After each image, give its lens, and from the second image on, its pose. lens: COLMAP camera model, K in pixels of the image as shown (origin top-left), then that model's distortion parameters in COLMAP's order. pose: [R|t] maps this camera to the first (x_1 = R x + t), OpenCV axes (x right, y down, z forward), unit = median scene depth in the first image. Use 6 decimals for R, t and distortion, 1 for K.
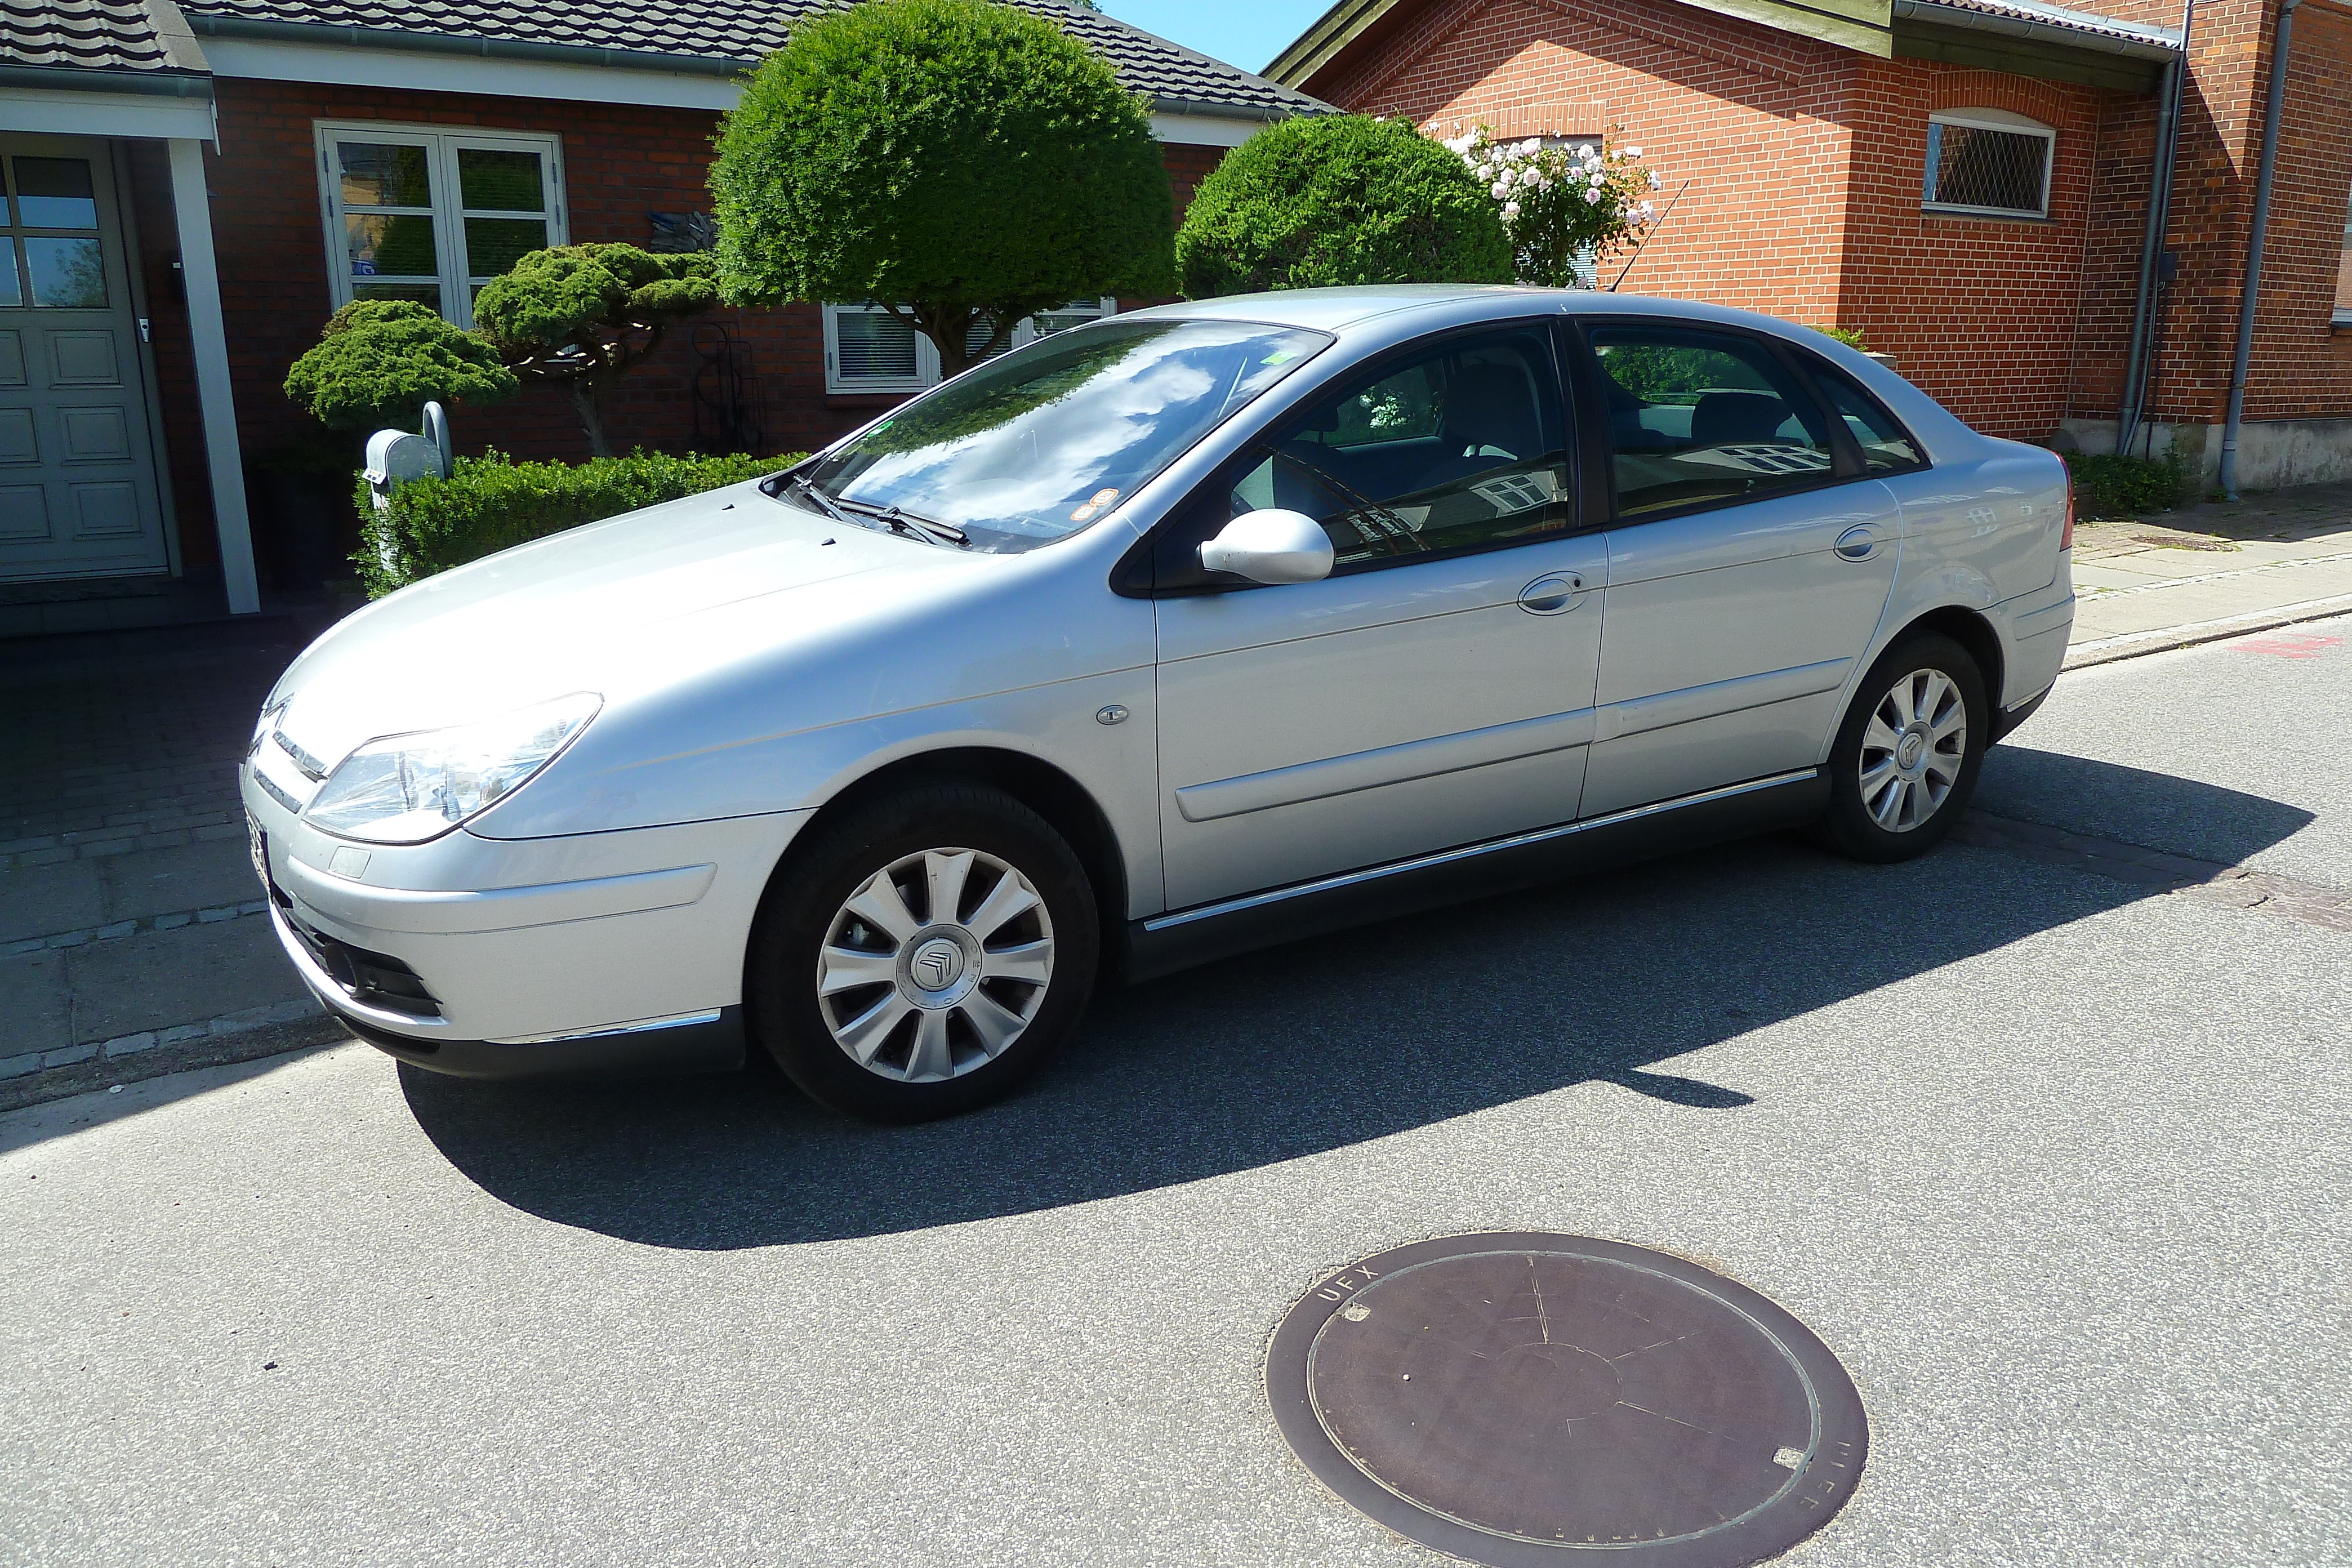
lens RADIAL K [[1710.3, 0, 1176.0], [0, 1710.3, 784.0], [0, 0, 1]] dist [-0.026131, -0.010500]
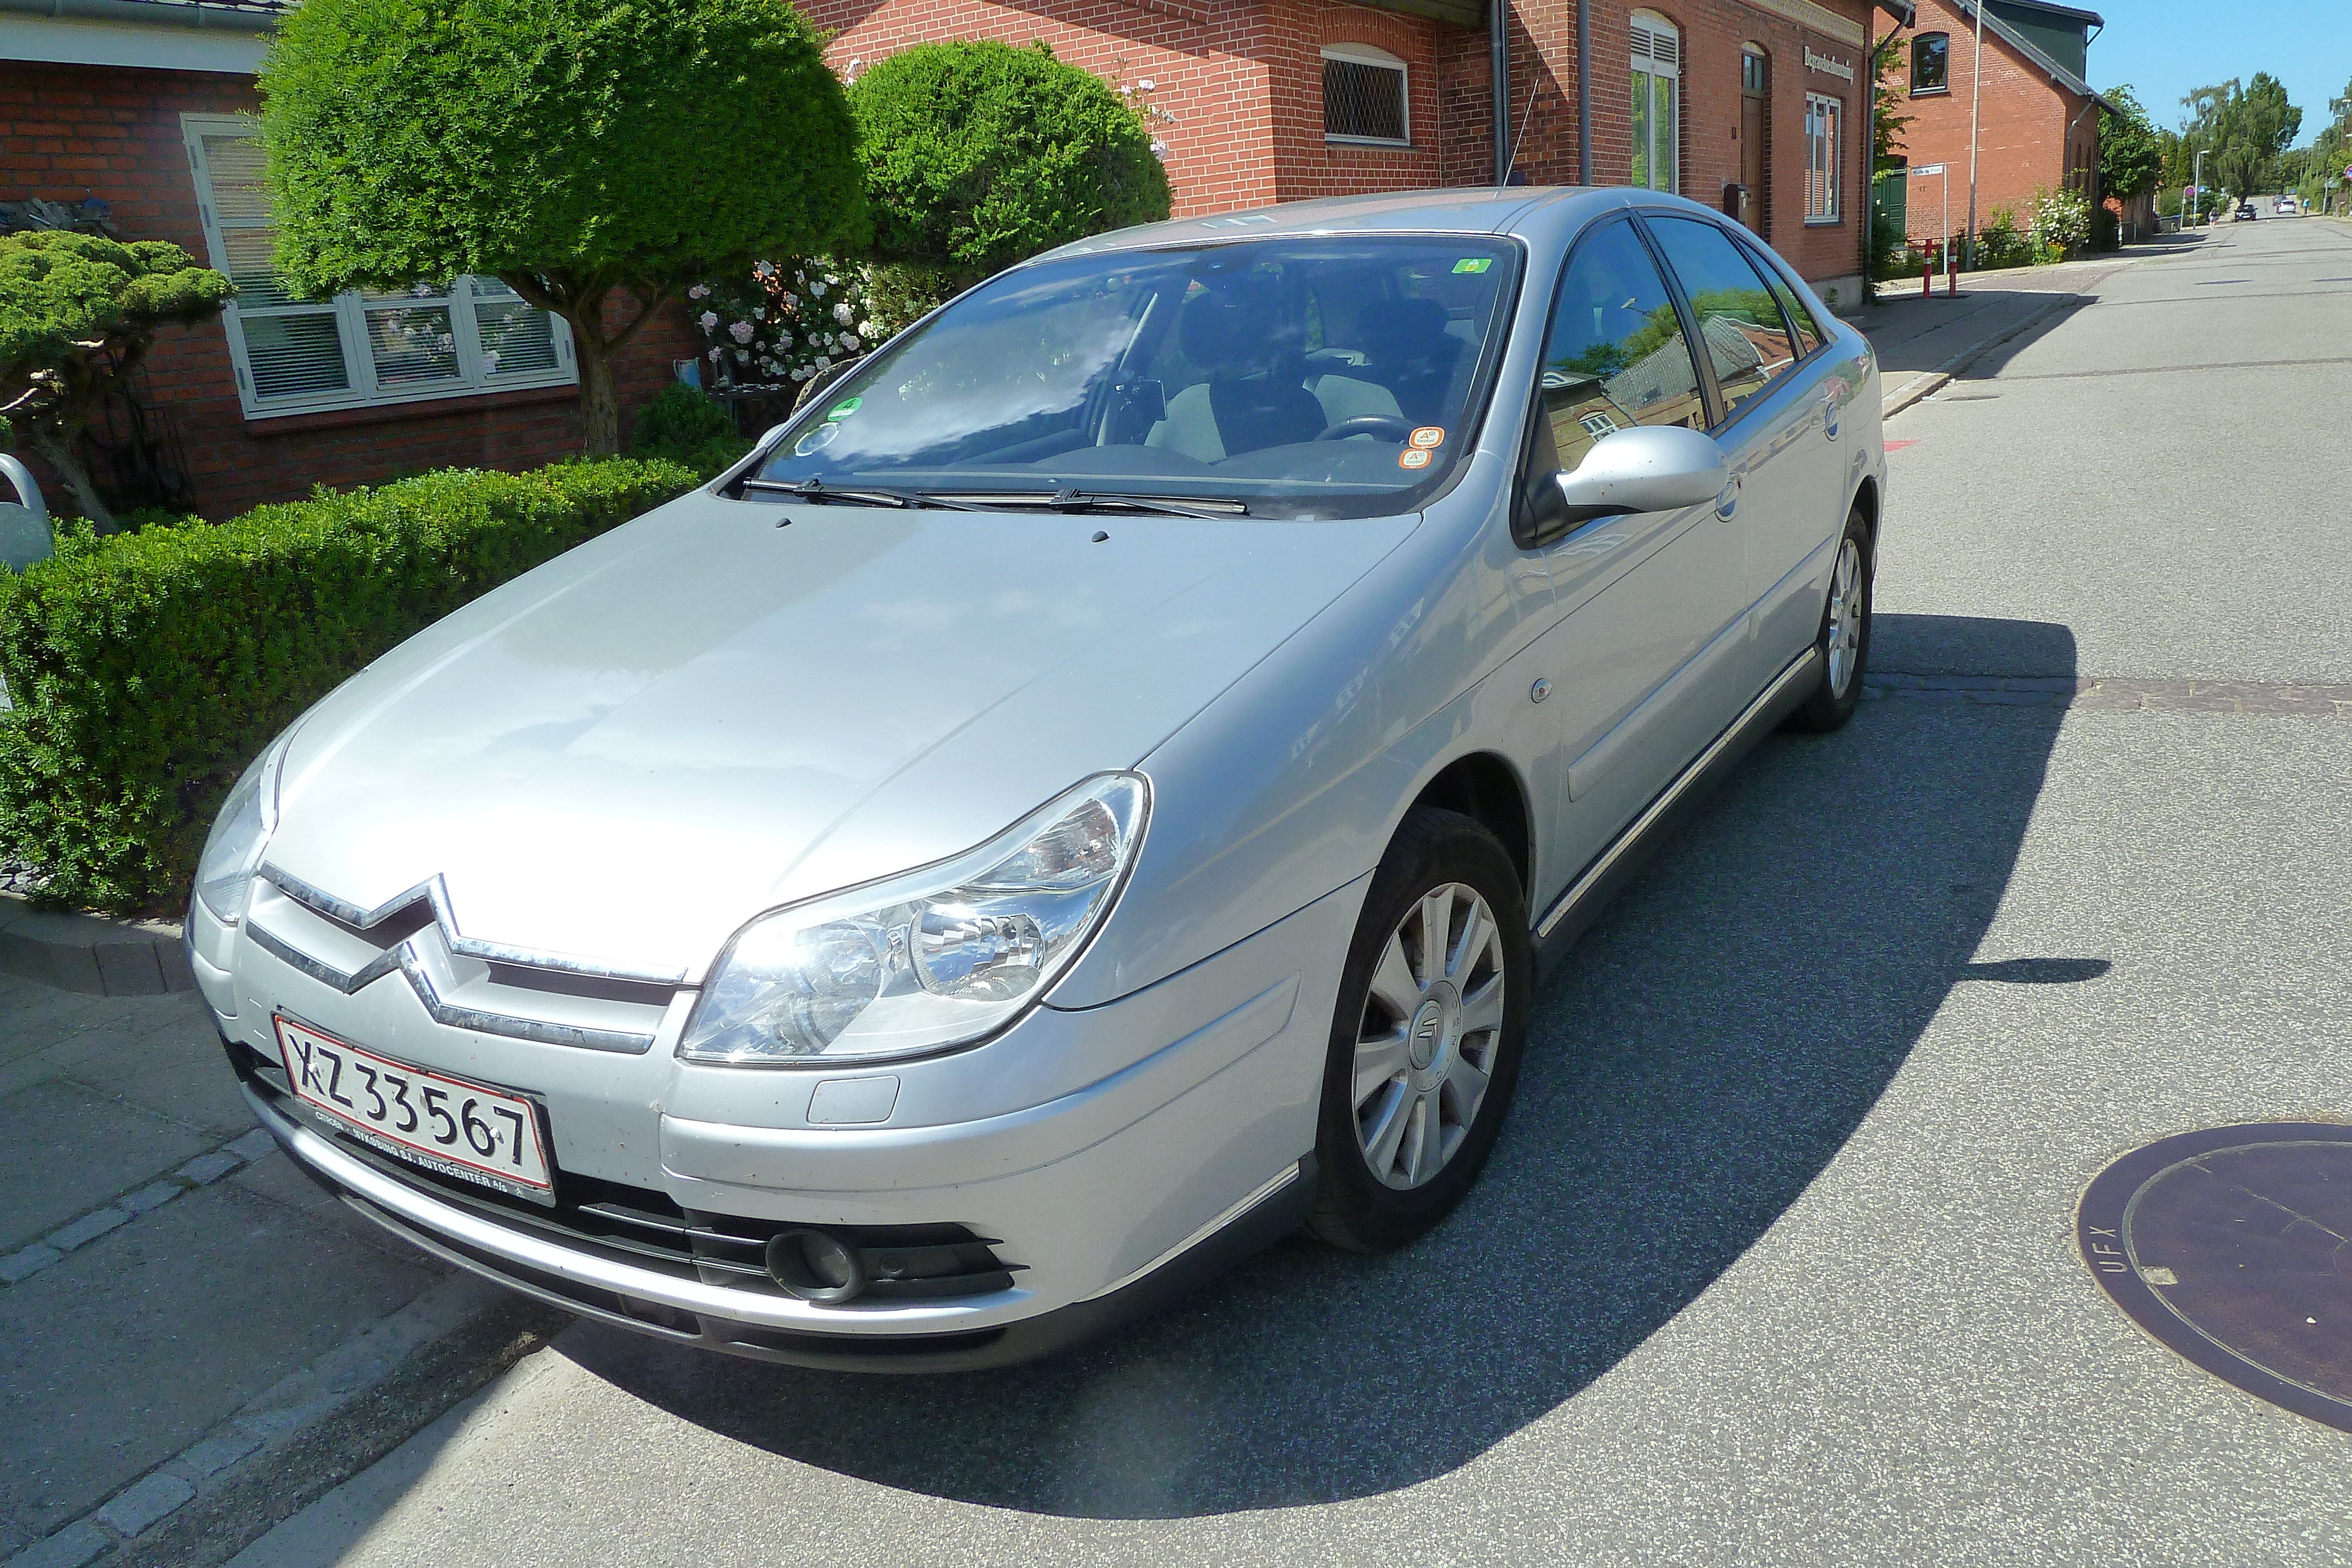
lens RADIAL K [[1710.3, 0, 1176.0], [0, 1710.3, 784.0], [0, 0, 1]] dist [-0.026131, -0.010500]
pose [[0.890631, -0.188830, 0.413666, -0.267359], [0.183372, 0.981599, 0.053277, -0.035516], [-0.416114, 0.028405, 0.908869, 0.154291]]
